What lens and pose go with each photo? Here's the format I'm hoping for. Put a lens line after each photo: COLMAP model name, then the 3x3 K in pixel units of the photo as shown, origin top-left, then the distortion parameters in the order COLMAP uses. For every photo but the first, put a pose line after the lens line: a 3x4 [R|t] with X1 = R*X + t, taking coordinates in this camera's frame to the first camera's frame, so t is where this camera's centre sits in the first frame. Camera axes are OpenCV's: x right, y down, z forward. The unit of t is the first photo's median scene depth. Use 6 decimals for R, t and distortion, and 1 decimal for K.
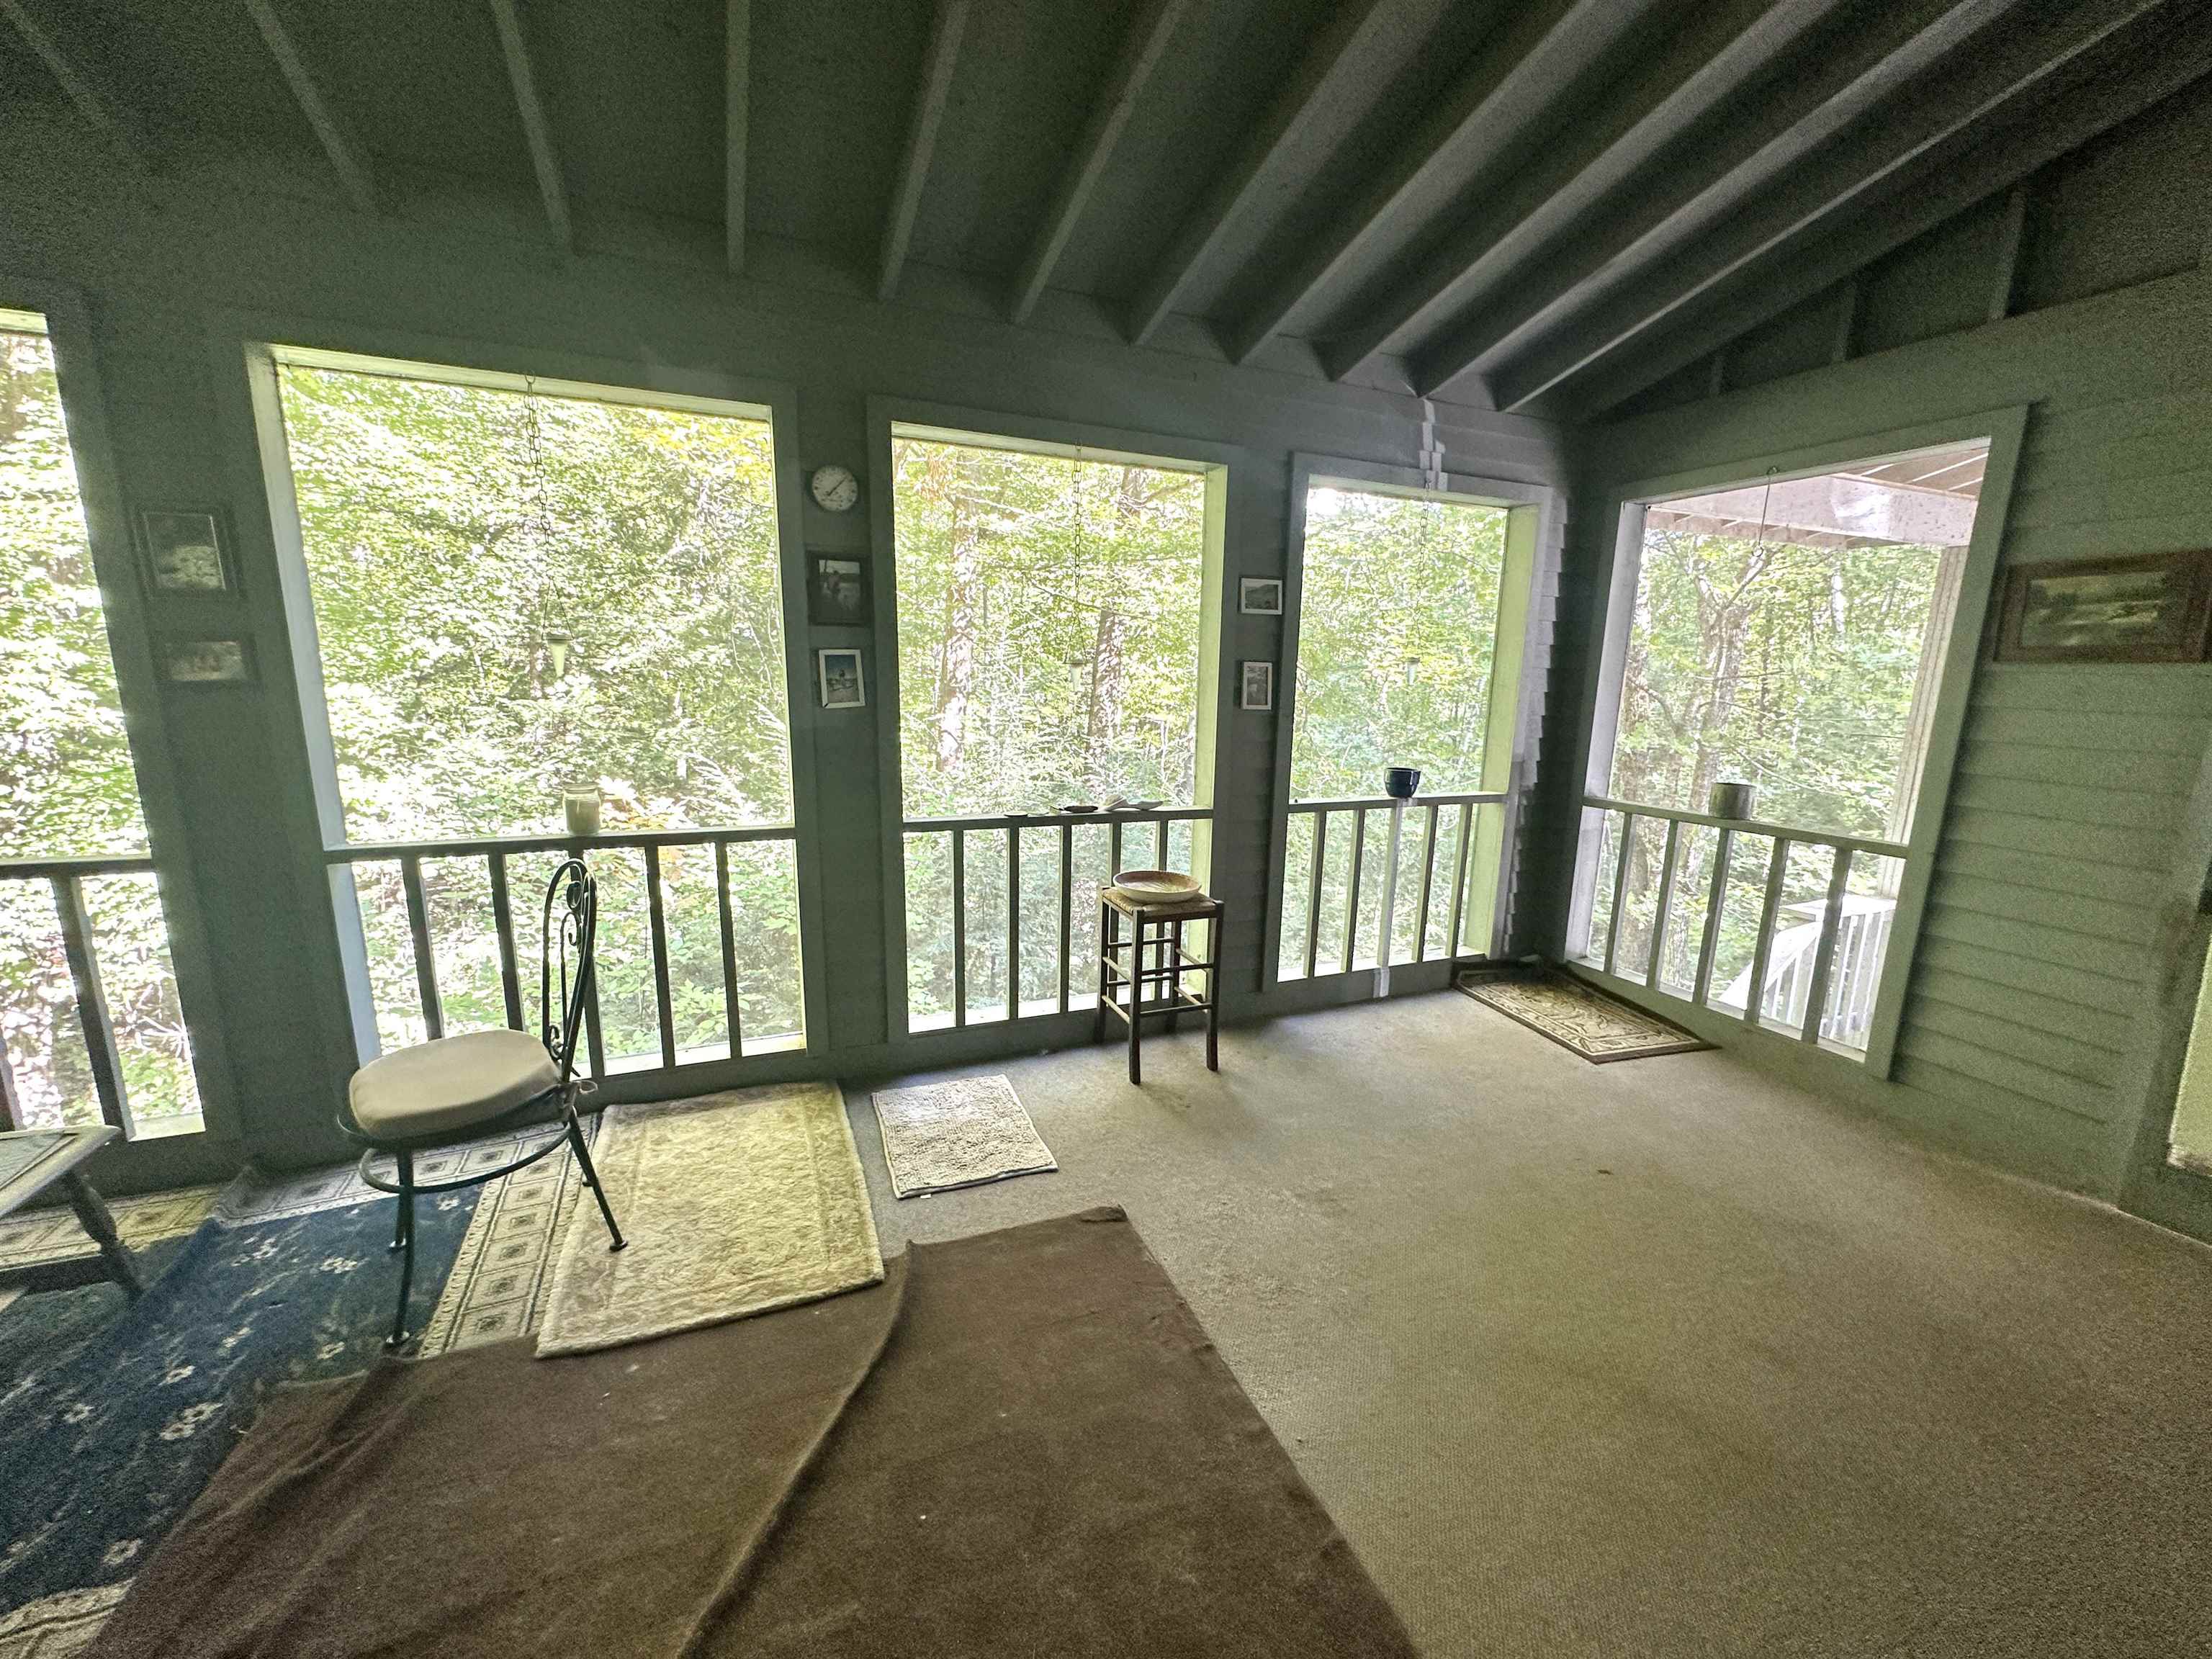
lens RADIAL K [[879.7, 0, 1103.4], [0, 879.7, 835.7], [0, 0, 1]] dist [-0.003096, 0.001198]
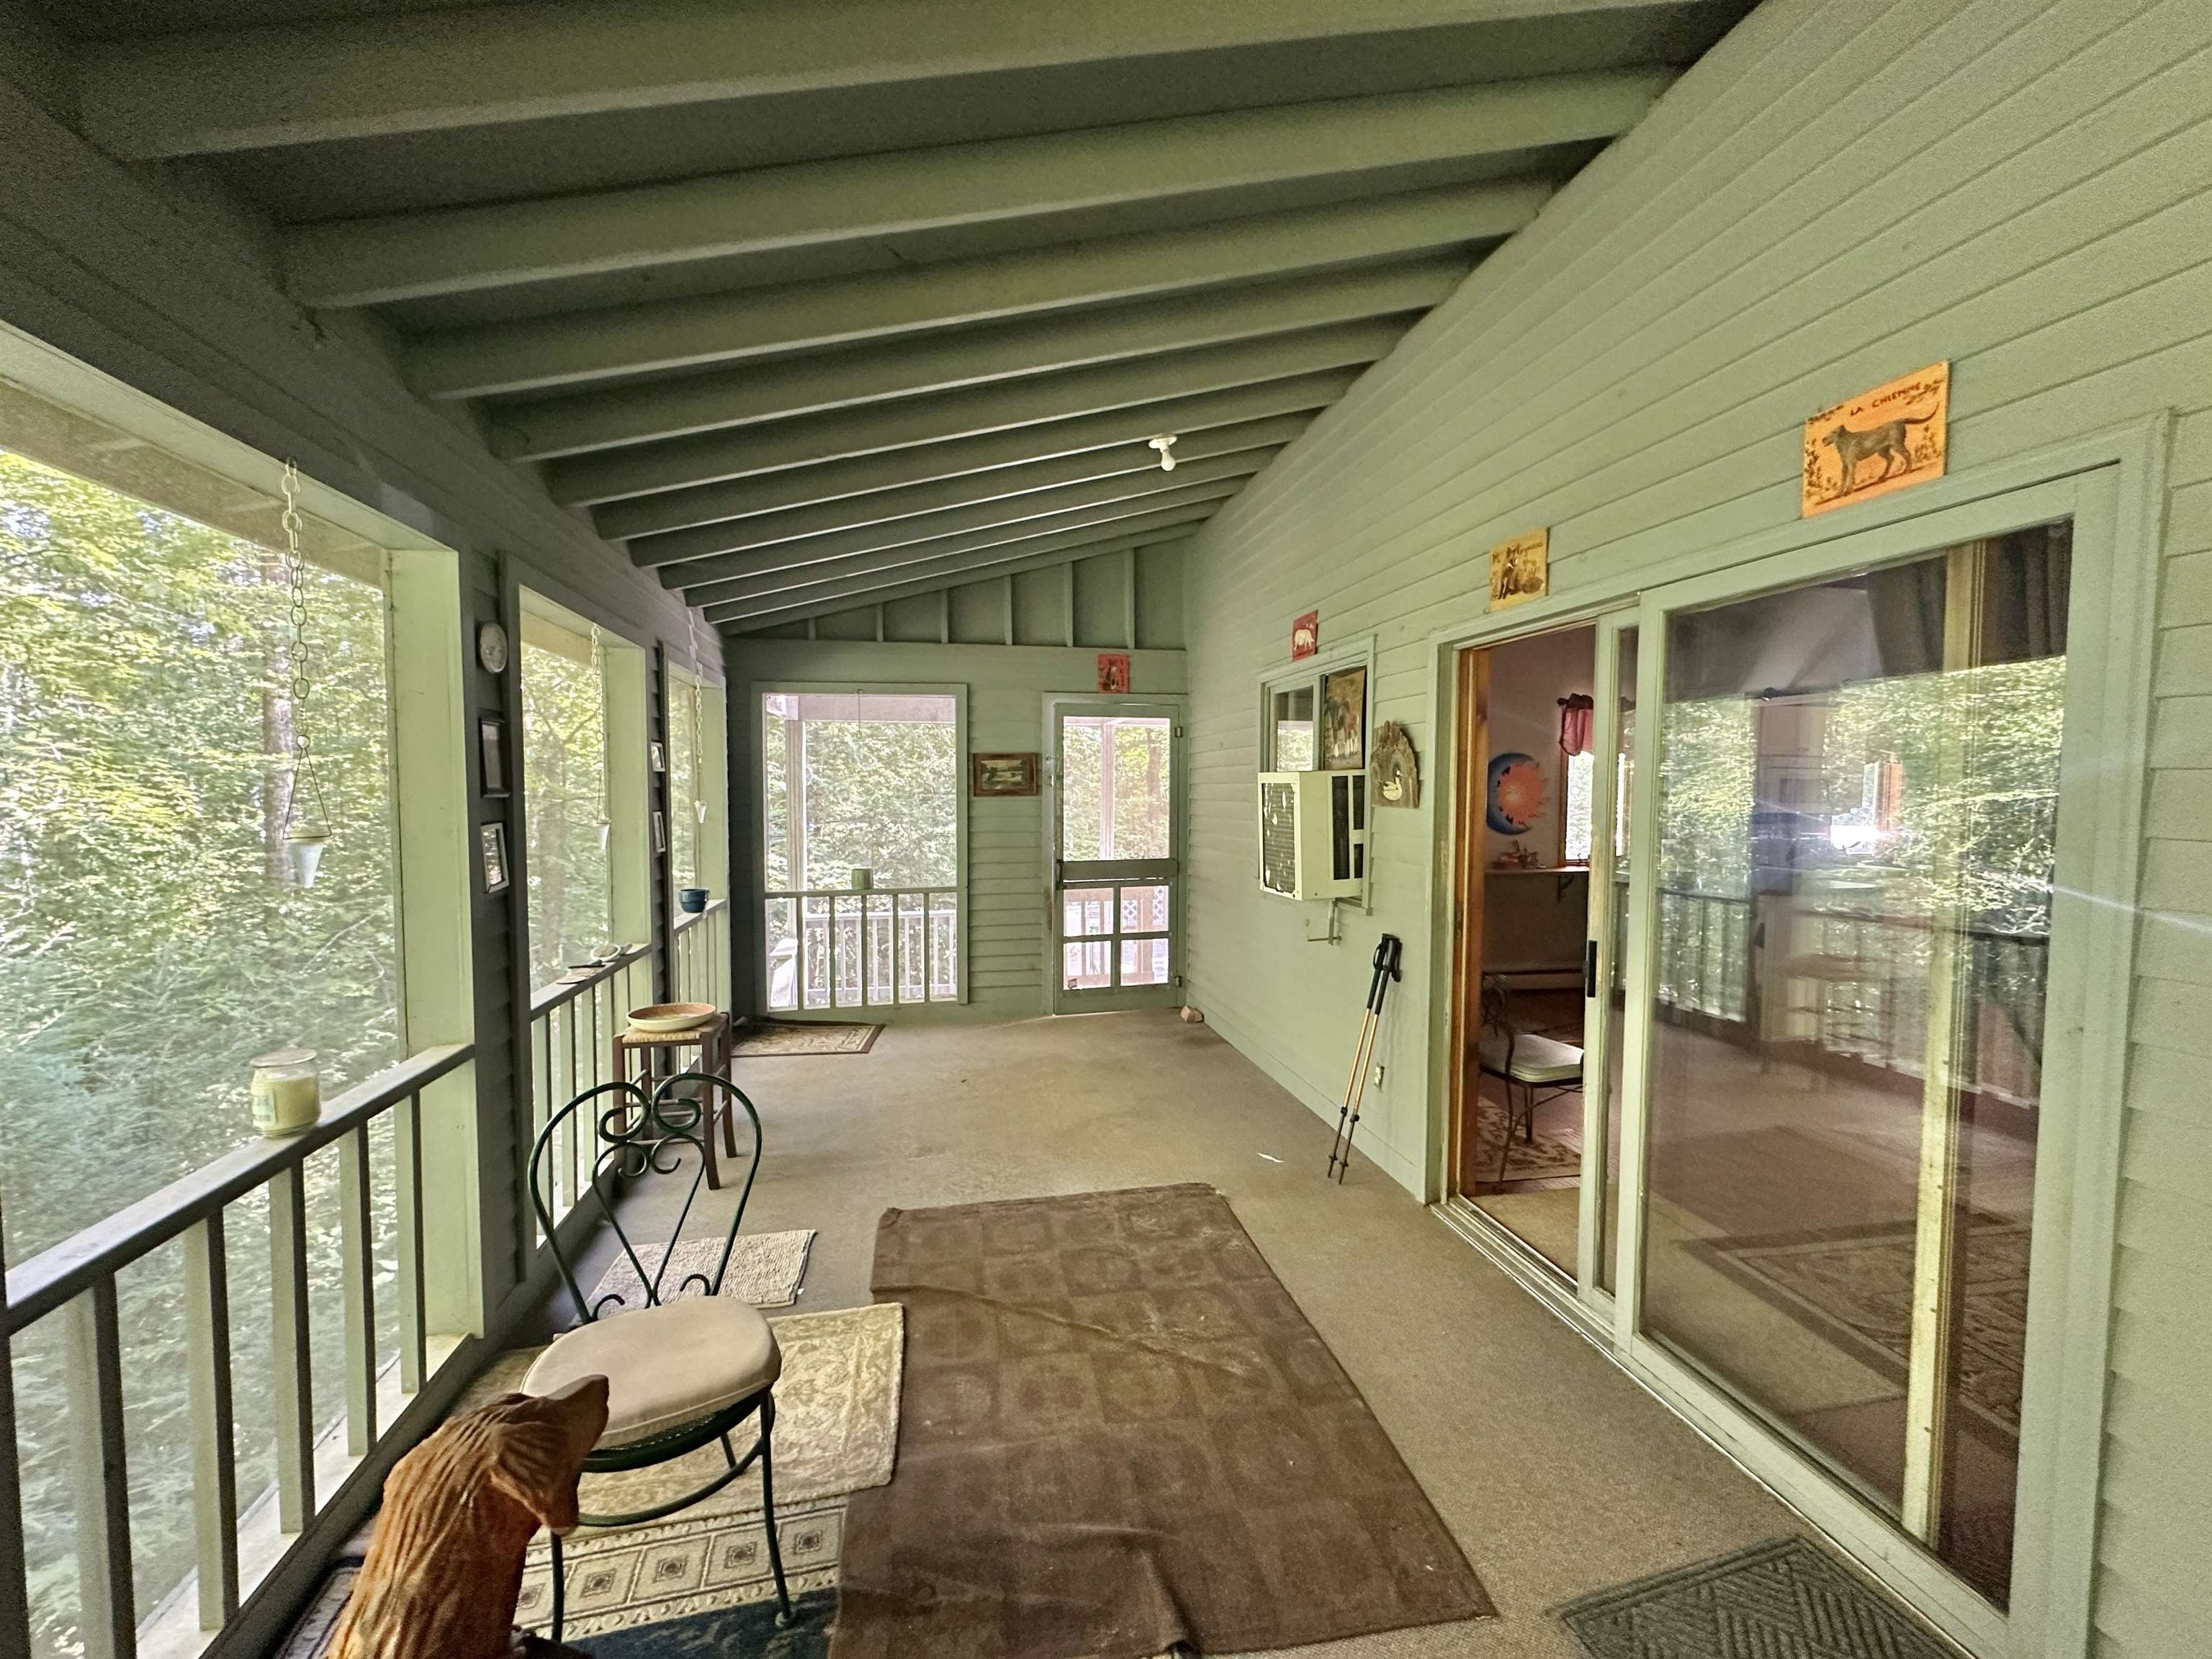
lens RADIAL K [[879.7, 0, 1106.4], [0, 879.7, 831.9], [0, 0, 1]] dist [-0.003096, 0.001198]
pose [[0.192157, -0.071956, 0.978723, -1.057098], [0.194865, 0.980247, 0.033809, -0.117811], [-0.961823, 0.184222, 0.202383, 0.247440]]
